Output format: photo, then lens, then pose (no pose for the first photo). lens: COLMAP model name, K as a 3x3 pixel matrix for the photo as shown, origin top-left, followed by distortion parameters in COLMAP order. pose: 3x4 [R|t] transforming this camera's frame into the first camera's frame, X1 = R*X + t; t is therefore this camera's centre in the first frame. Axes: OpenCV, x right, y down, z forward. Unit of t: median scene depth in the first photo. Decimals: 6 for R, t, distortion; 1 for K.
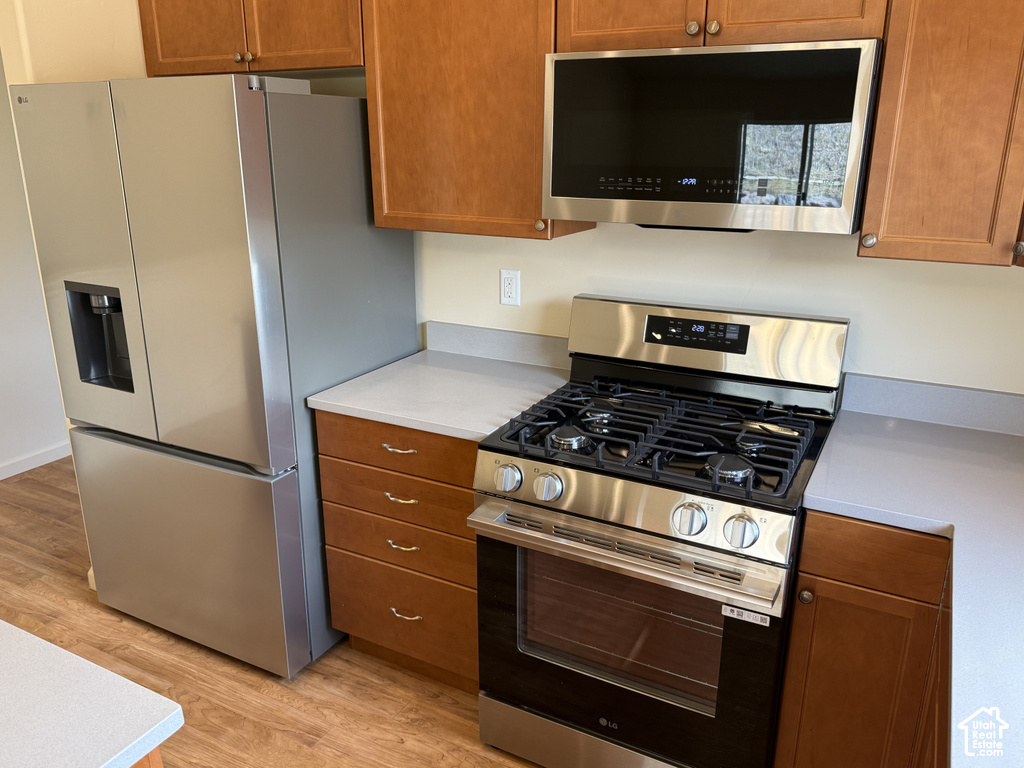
lens RADIAL K [[763.1, 0, 522.5], [0, 763.1, 388.5], [0, 0, 1]] dist [0.007981, -0.005225]
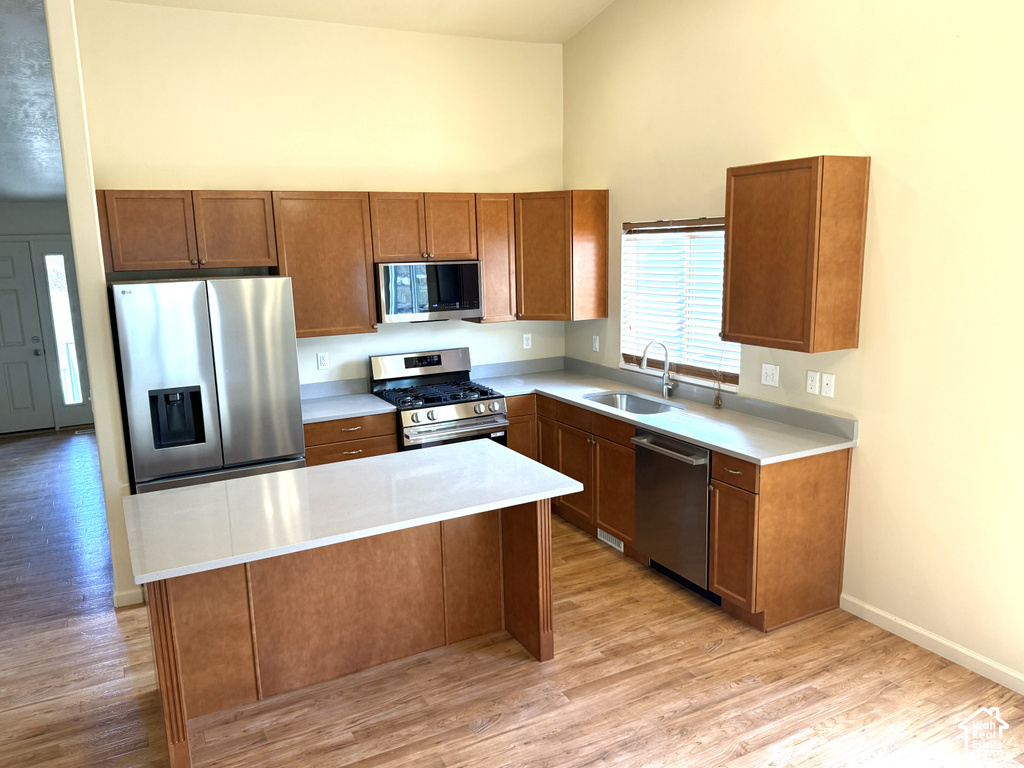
lens RADIAL K [[763.1, 0, 522.5], [0, 763.1, 388.5], [0, 0, 1]] dist [0.007981, -0.005225]
pose [[0.556954, -0.172349, 0.812464, -1.741933], [0.277055, 0.960754, 0.013881, 0.075555], [-0.782971, 0.217366, 0.582845, -0.770738]]
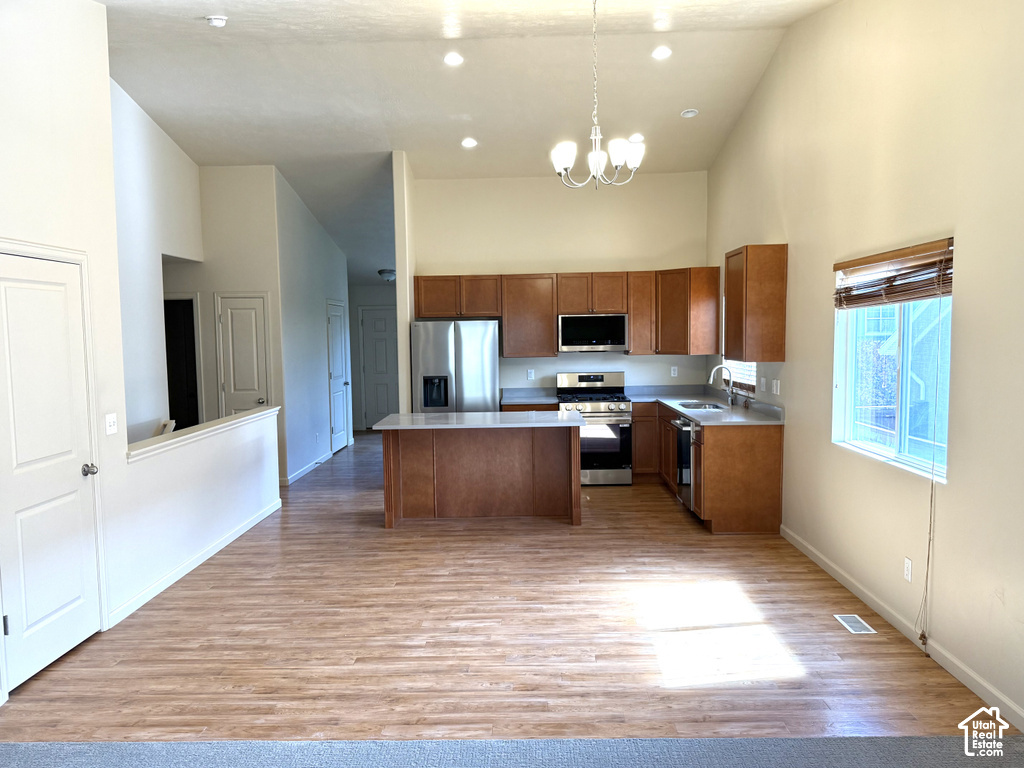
lens RADIAL K [[800.4, 0, 512.0], [0, 800.4, 384.0], [0, 0, 1]] dist [0.000991, -0.000066]
pose [[0.893290, -0.051288, 0.446546, -2.074946], [0.158528, 0.965578, -0.206225, 0.777295], [-0.420598, 0.255008, 0.870671, -2.546812]]
